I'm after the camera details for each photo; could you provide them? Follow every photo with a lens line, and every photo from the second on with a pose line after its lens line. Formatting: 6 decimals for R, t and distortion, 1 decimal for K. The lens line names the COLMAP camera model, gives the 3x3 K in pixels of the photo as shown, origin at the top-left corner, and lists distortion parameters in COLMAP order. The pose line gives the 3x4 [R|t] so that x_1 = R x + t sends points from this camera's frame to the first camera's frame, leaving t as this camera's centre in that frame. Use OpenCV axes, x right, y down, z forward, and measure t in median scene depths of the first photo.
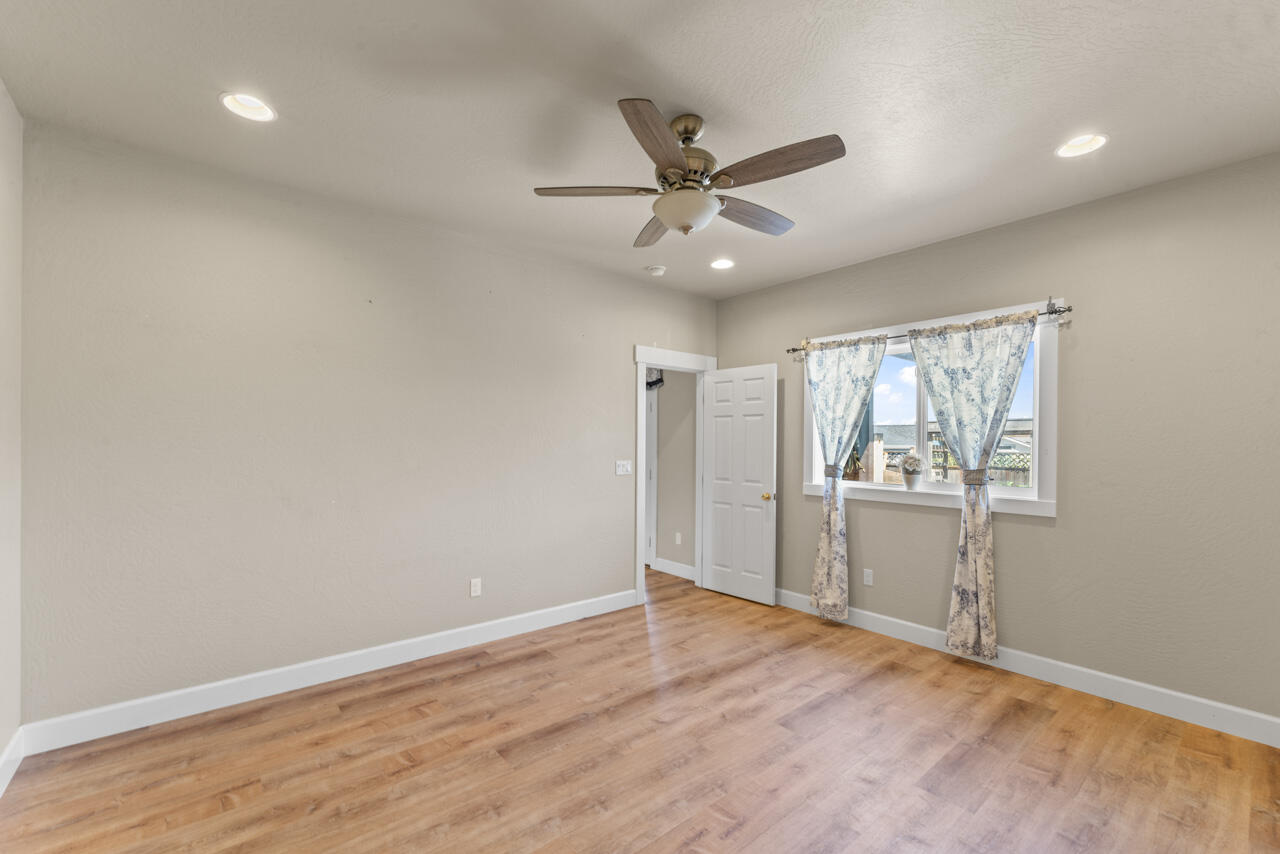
lens RADIAL K [[523.4, 0, 642.1], [0, 523.4, 439.2], [0, 0, 1]] dist [-0.002278, -0.000912]
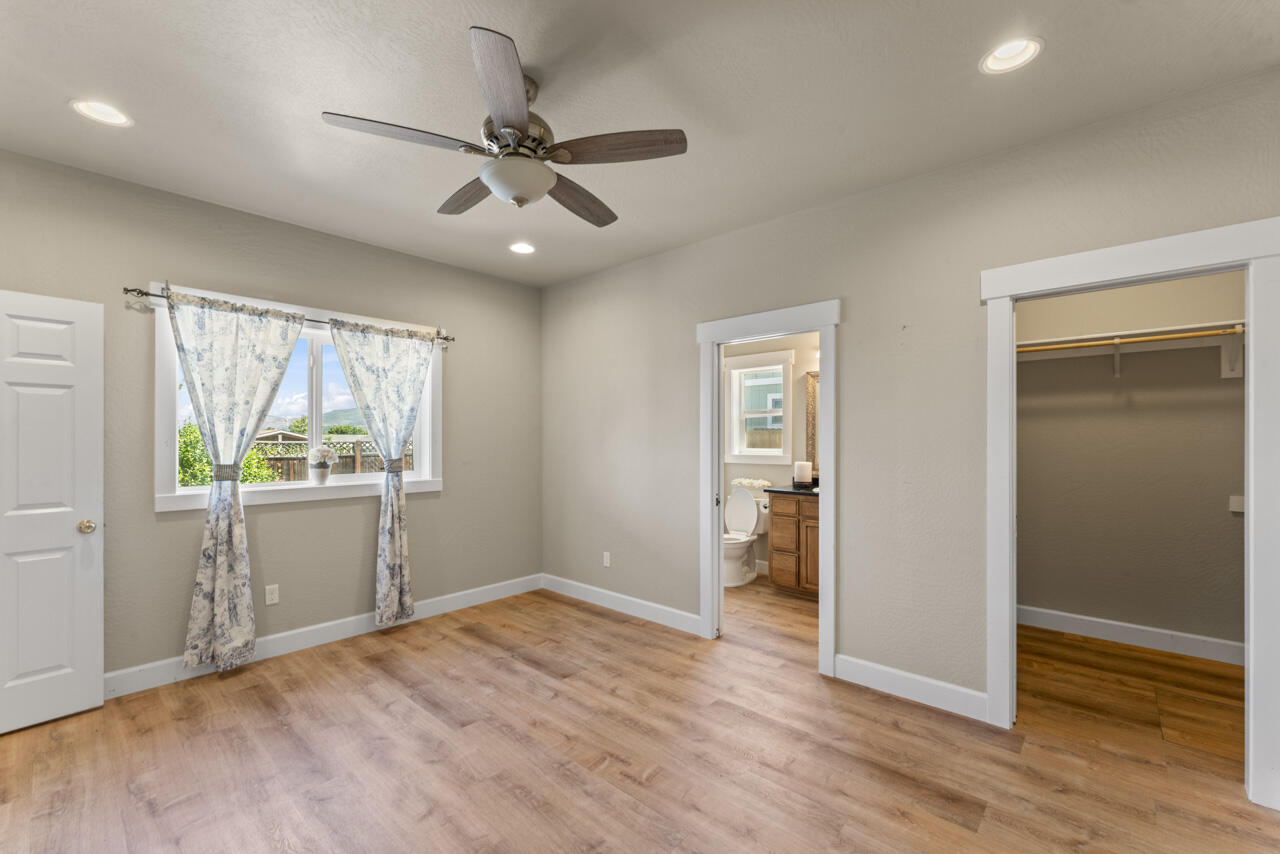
lens RADIAL K [[523.4, 0, 640.6], [0, 523.4, 432.7], [0, 0, 1]] dist [-0.002278, -0.000912]
pose [[-0.131227, 0.002193, 0.991350, -0.659999], [-0.009797, 0.999946, -0.003509, -0.000299], [-0.991304, -0.010173, -0.131198, 0.715480]]
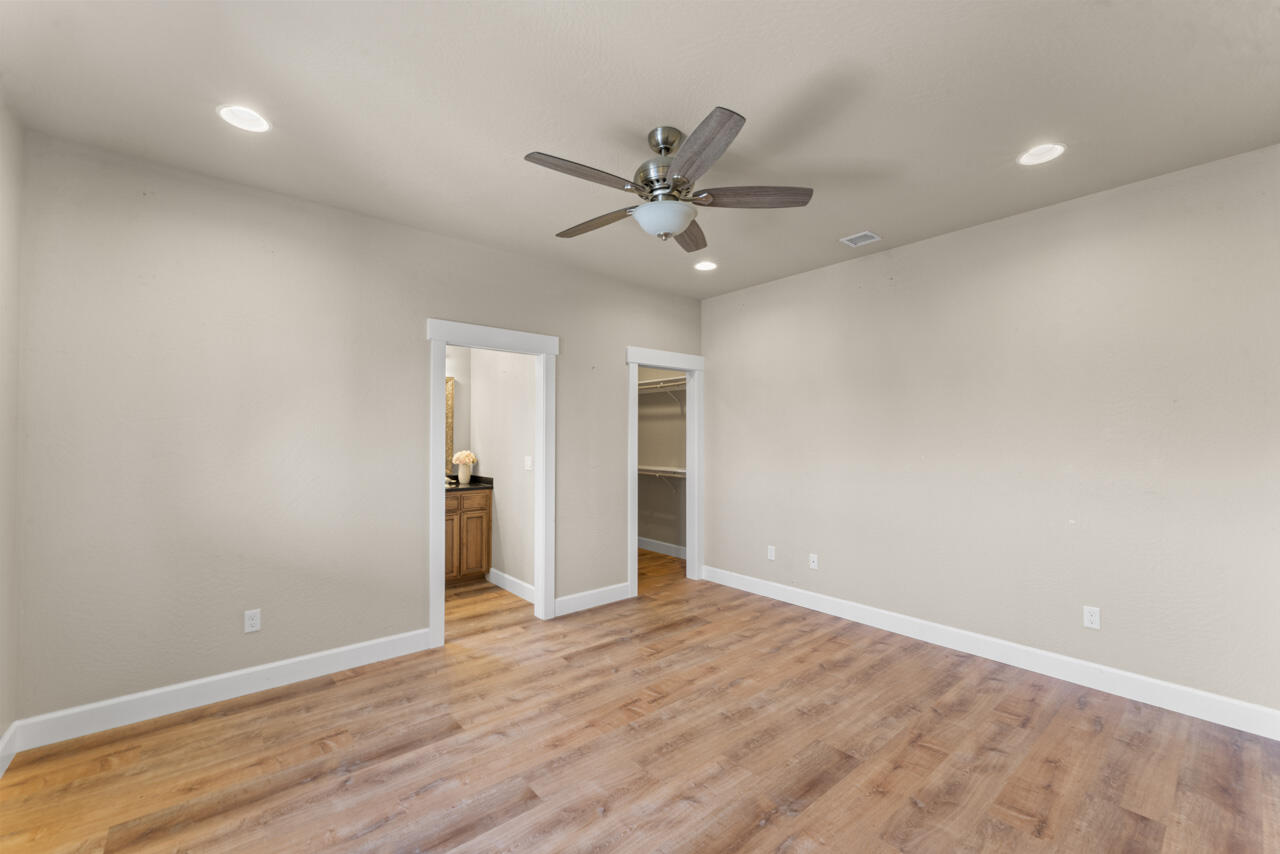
lens RADIAL K [[523.4, 0, 621.7], [0, 523.4, 429.4], [0, 0, 1]] dist [-0.002278, -0.000912]
pose [[-0.999576, -0.009437, 0.027550, 0.107408], [-0.010133, 0.999630, -0.025249, 0.010246], [-0.027301, -0.025518, -0.999302, 1.596090]]
